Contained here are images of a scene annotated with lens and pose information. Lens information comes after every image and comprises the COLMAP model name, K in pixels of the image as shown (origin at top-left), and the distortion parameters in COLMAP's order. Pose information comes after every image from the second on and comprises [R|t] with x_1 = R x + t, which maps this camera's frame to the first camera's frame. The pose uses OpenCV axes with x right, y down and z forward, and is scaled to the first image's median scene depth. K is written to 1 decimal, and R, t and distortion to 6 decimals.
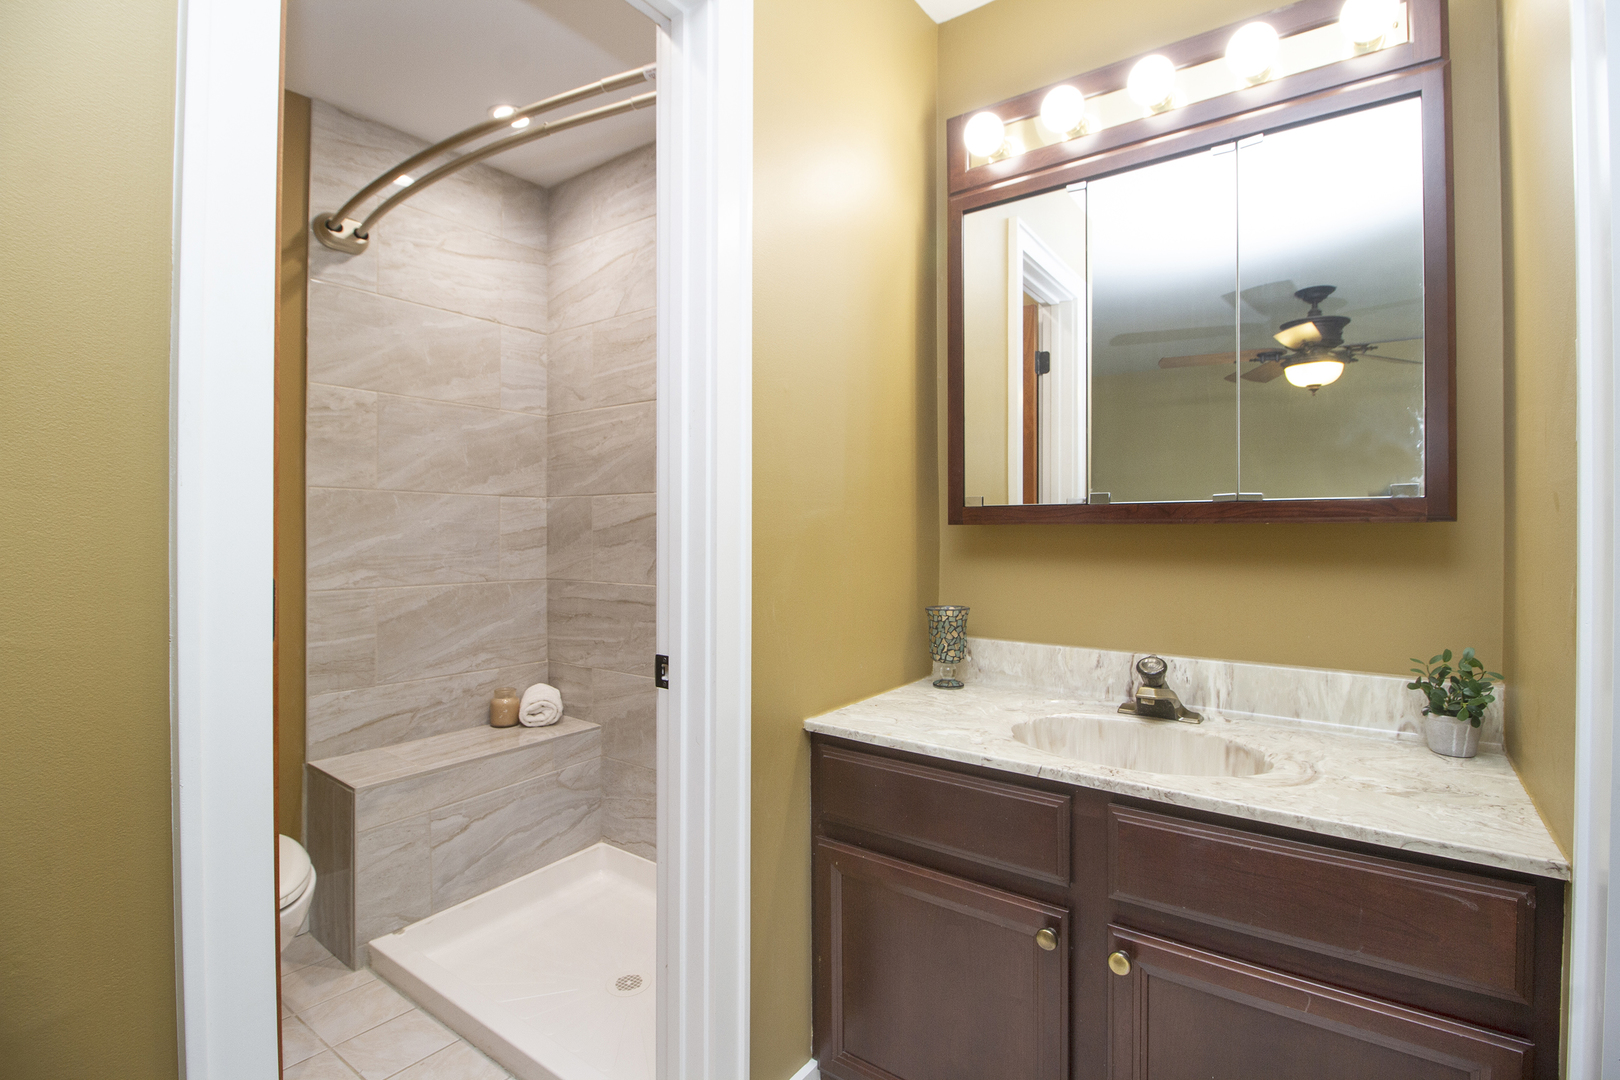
lens RADIAL K [[754.2, 0, 855.7], [0, 754.2, 521.7], [0, 0, 1]] dist [0.001490, 0.000201]
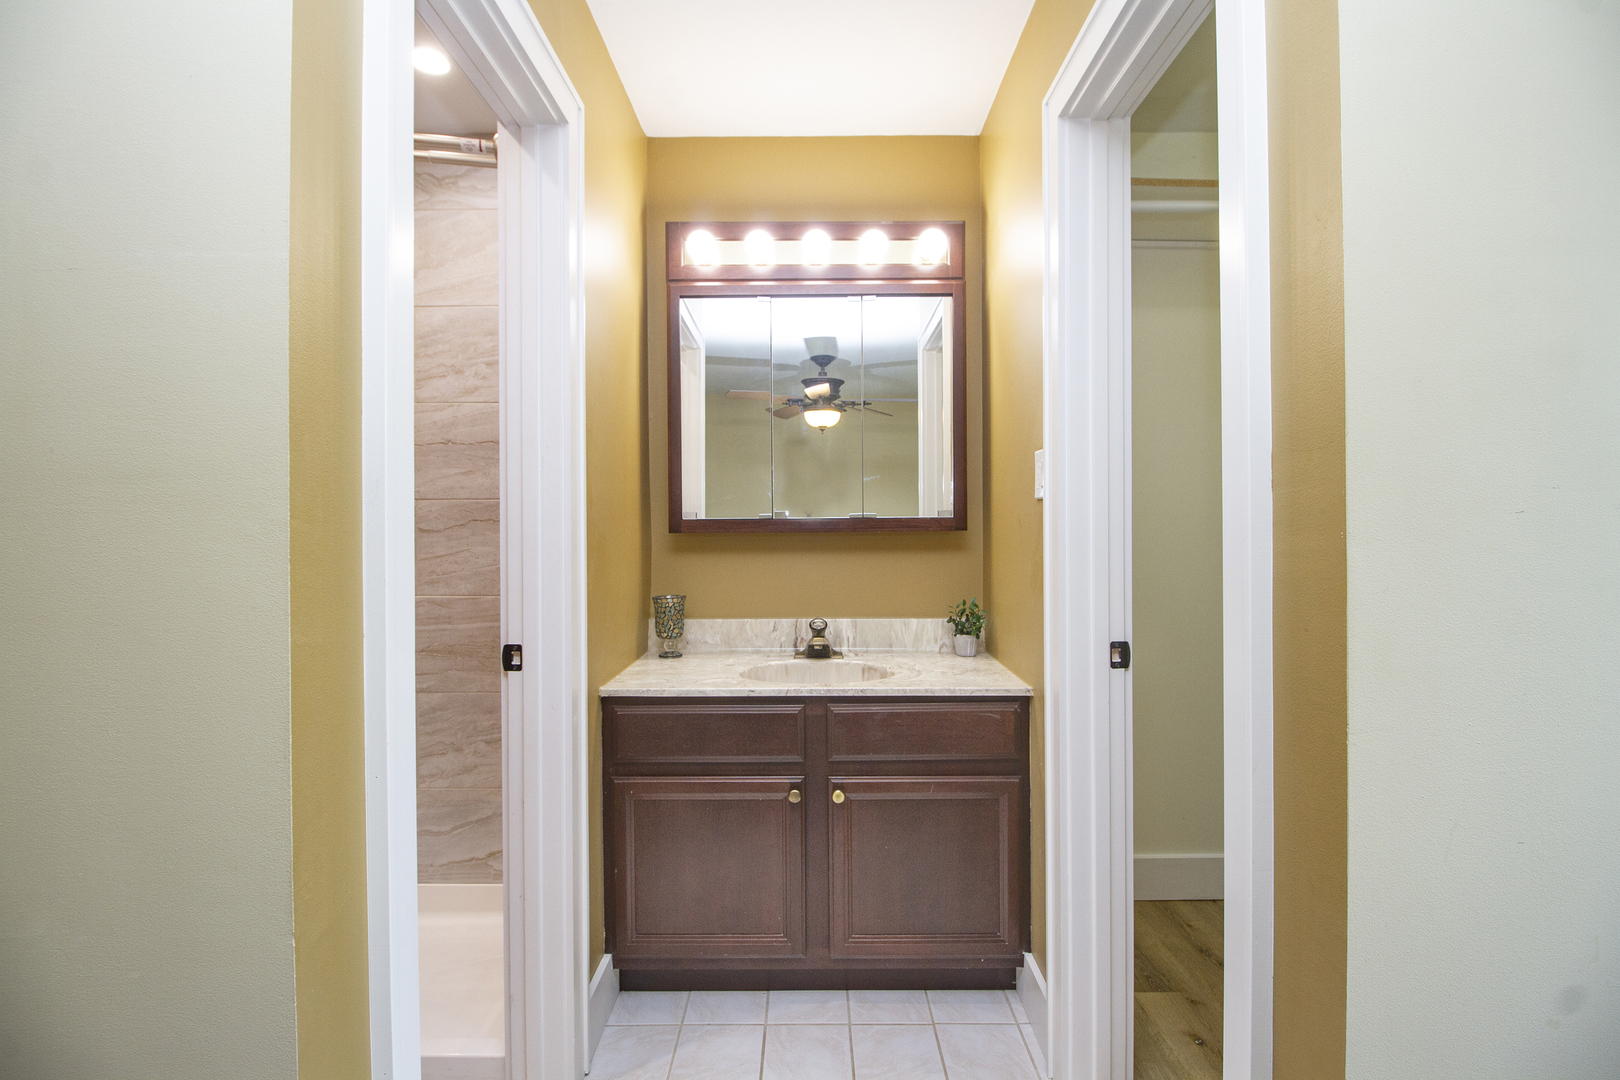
lens RADIAL K [[754.2, 0, 806.4], [0, 754.2, 529.9], [0, 0, 1]] dist [0.001490, 0.000201]
pose [[0.815995, -0.007156, 0.578014, -0.519128], [0.002090, 0.999953, 0.009429, -0.017276], [-0.578055, -0.006486, 0.815972, -0.247503]]
